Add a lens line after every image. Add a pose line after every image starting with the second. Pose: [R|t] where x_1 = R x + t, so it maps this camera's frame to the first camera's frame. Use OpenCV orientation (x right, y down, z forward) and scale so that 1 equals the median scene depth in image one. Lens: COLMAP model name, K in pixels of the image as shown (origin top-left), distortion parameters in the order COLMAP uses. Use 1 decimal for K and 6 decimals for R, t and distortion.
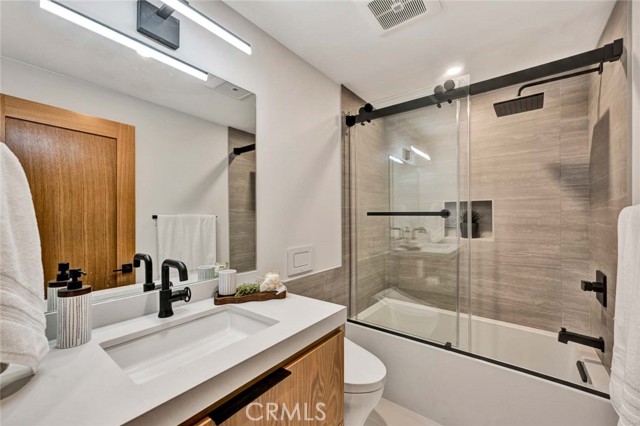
lens RADIAL K [[260.5, 0, 320.6], [0, 260.5, 213.1], [0, 0, 1]] dist [-0.002161, -0.000170]
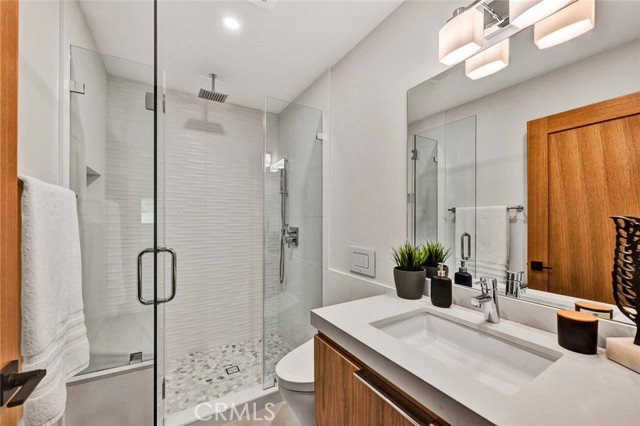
lens RADIAL K [[260.5, 0, 321.4], [0, 260.5, 217.6], [0, 0, 1]] dist [-0.002161, -0.000170]
pose [[0.368672, 0.007486, 0.929529, -1.484722], [0.000287, 0.999967, -0.008167, 0.042966], [-0.929559, 0.003278, 0.368658, 1.080341]]
